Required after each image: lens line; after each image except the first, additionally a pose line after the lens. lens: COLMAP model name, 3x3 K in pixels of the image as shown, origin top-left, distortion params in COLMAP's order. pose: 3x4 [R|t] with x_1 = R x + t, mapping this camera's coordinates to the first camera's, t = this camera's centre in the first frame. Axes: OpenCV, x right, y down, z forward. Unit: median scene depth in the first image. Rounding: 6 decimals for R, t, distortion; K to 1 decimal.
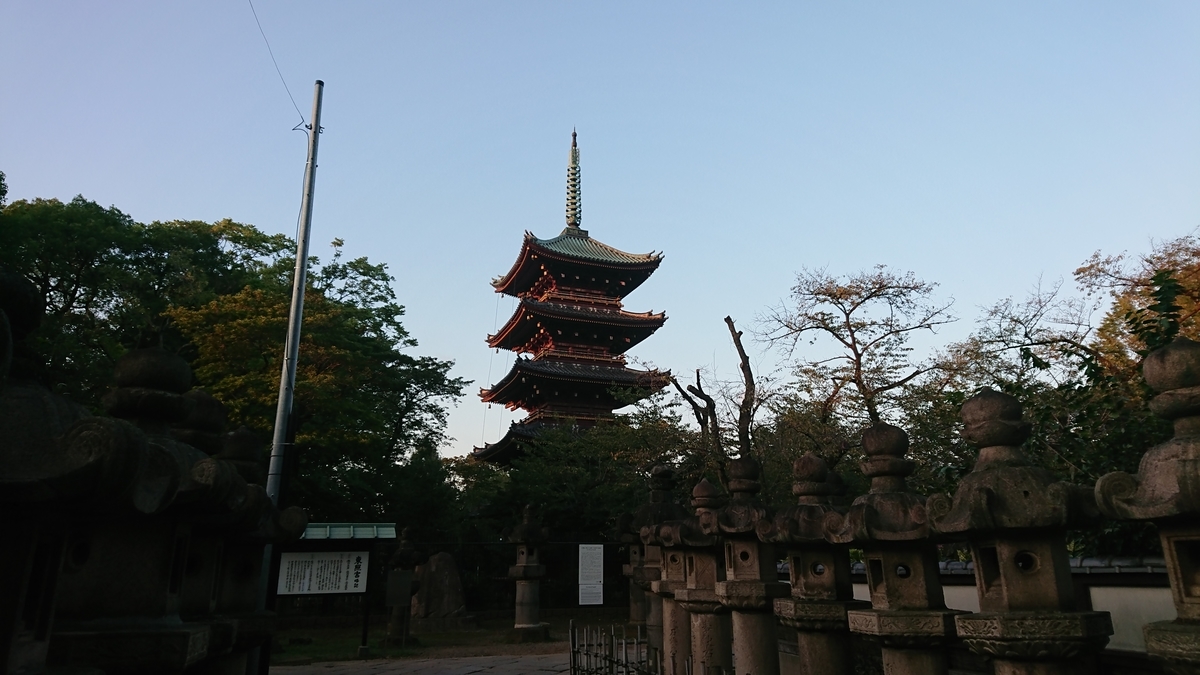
lens RADIAL K [[821.9, 0, 600.0], [0, 821.9, 337.5], [0, 0, 1]] dist [0.200767, -0.274843]
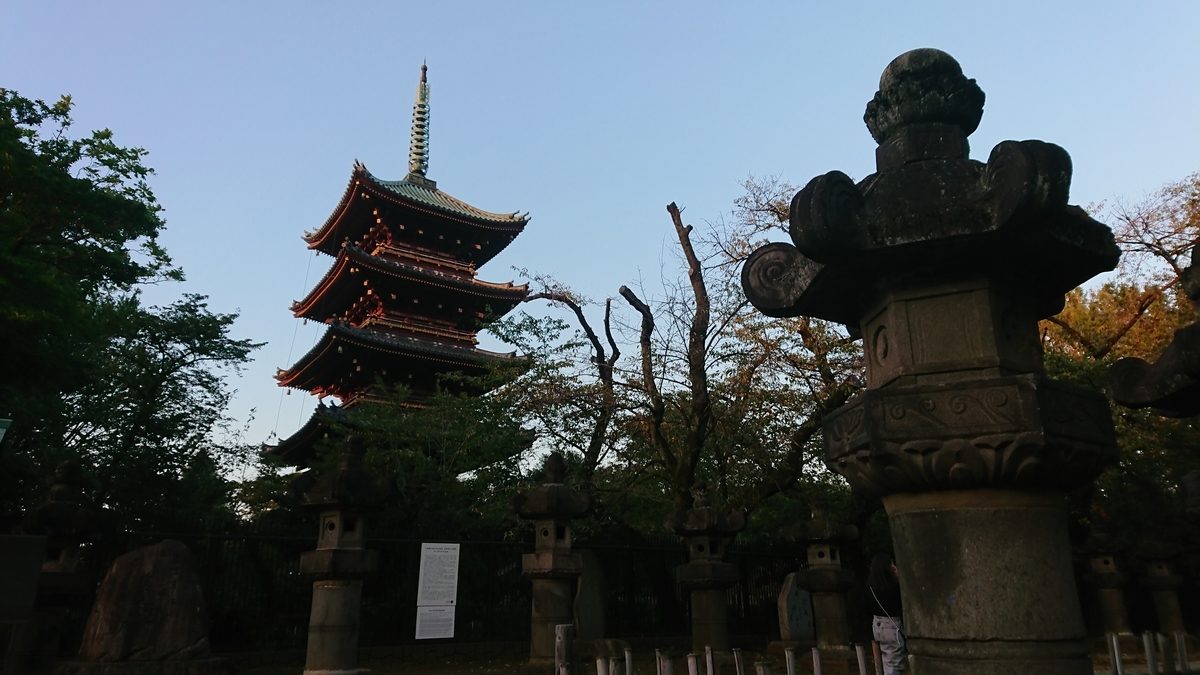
lens RADIAL K [[821.9, 0, 600.0], [0, 821.9, 337.5], [0, 0, 1]] dist [0.200767, -0.274843]
pose [[0.975727, 0.066082, 0.208782, -0.022183], [-0.054988, 0.996771, -0.058508, 0.075492], [-0.211974, 0.045607, 0.976210, 0.211118]]
